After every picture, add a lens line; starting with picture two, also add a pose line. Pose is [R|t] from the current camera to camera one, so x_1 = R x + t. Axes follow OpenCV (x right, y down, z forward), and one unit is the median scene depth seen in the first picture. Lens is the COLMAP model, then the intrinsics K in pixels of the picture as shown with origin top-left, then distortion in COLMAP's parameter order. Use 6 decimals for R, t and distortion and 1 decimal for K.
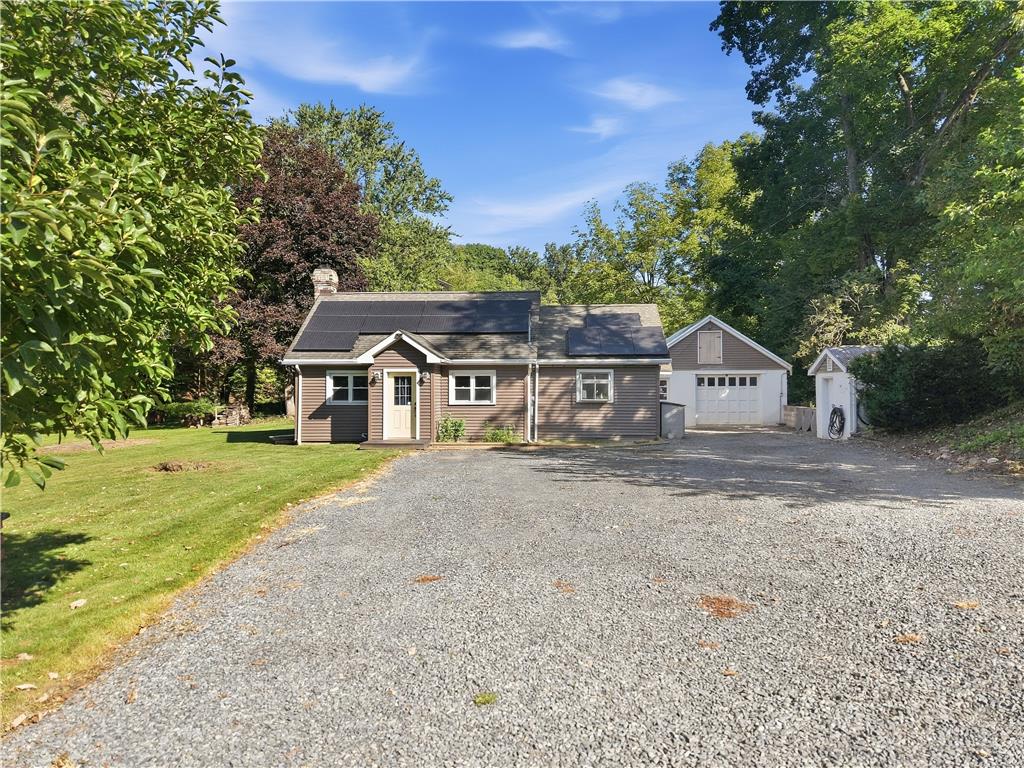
lens RADIAL K [[694.2, 0, 513.4], [0, 694.2, 379.3], [0, 0, 1]] dist [0.038245, -0.025847]
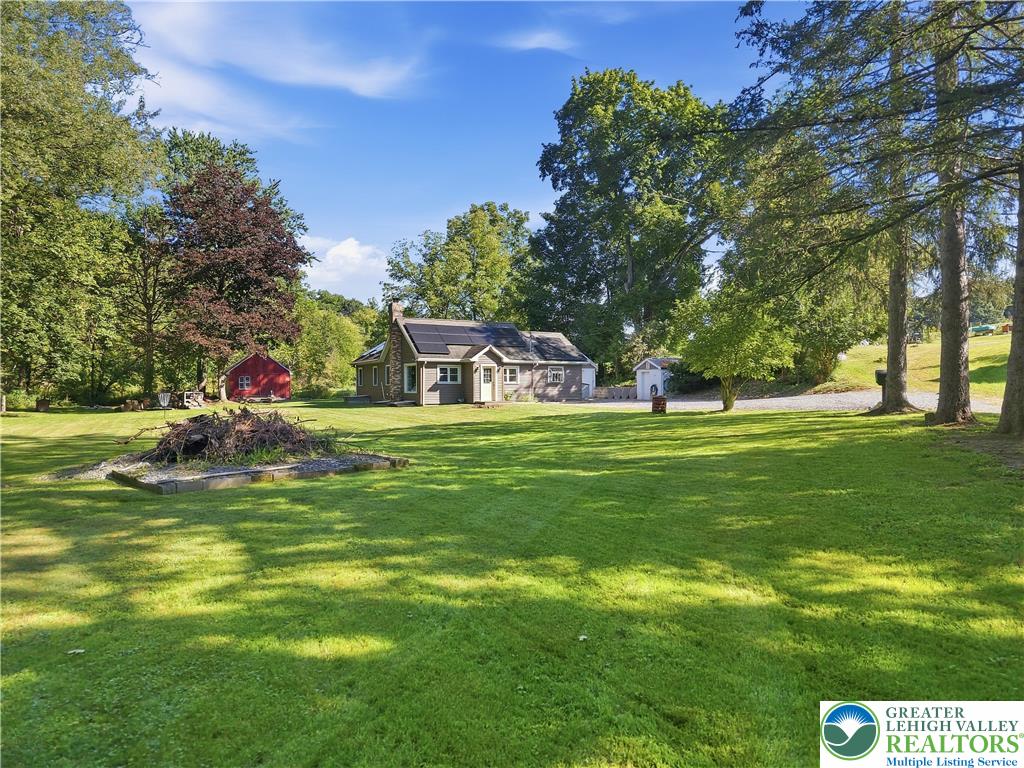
lens RADIAL K [[685.3, 0, 512.0], [0, 685.3, 384.0], [0, 0, 1]] dist [0.033141, -0.031453]
pose [[0.851399, 0.001826, 0.524515, -1.012044], [-0.005662, 0.999968, 0.005709, 0.025528], [-0.524487, -0.007831, 0.851382, -0.603510]]
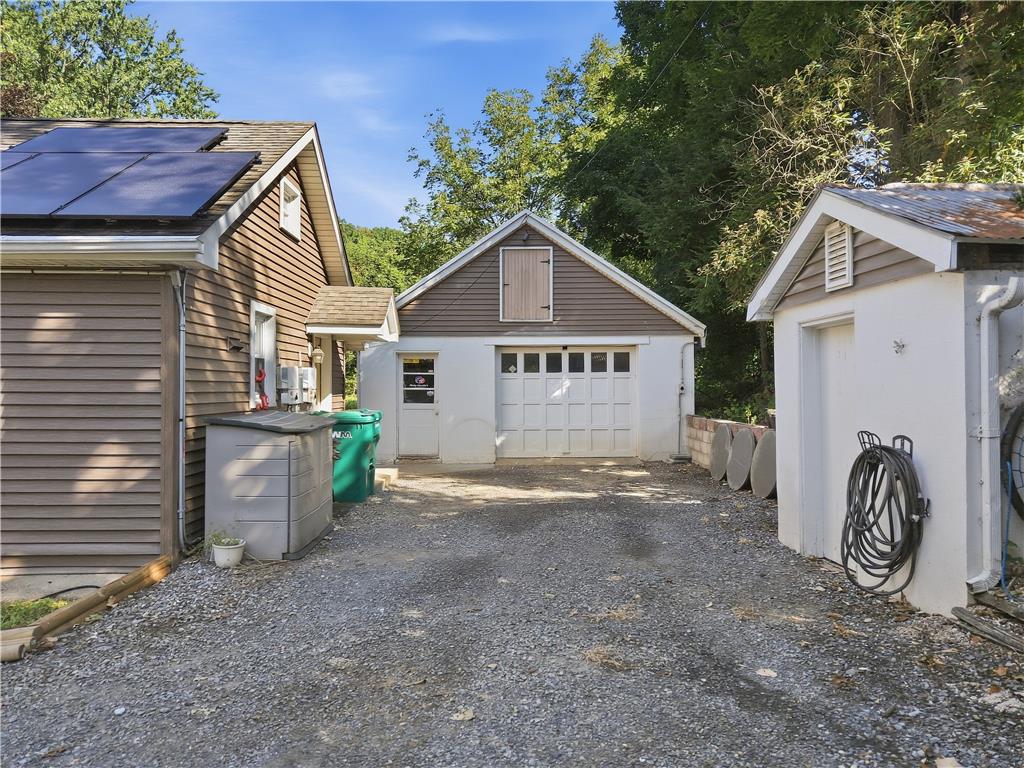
lens RADIAL K [[685.3, 0, 512.0], [0, 685.3, 384.0], [0, 0, 1]] dist [0.033141, -0.031453]
pose [[0.995897, -0.001648, 0.090480, 0.304633], [0.000896, 0.999965, 0.008351, 0.017623], [-0.090490, -0.008236, 0.995863, 0.737792]]
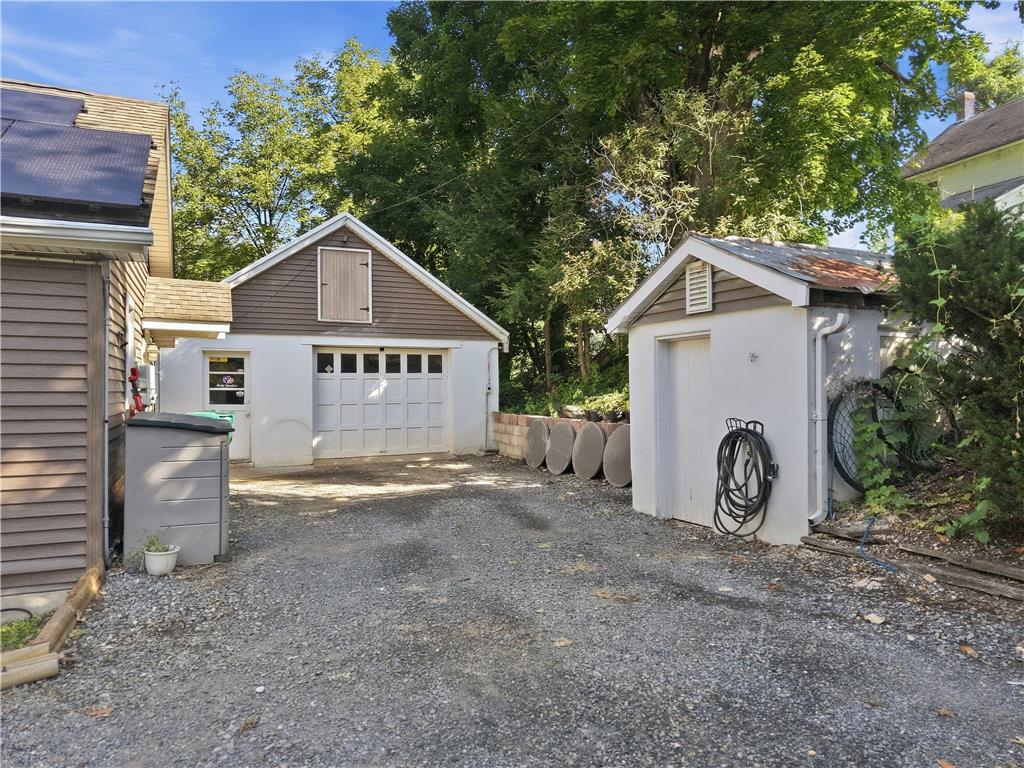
lens RADIAL K [[685.3, 0, 512.0], [0, 685.3, 384.0], [0, 0, 1]] dist [0.033141, -0.031453]
pose [[0.881264, 0.000399, 0.472625, 0.218309], [-0.003942, 0.999971, 0.006507, 0.018006], [-0.472608, -0.007597, 0.881240, 0.727950]]
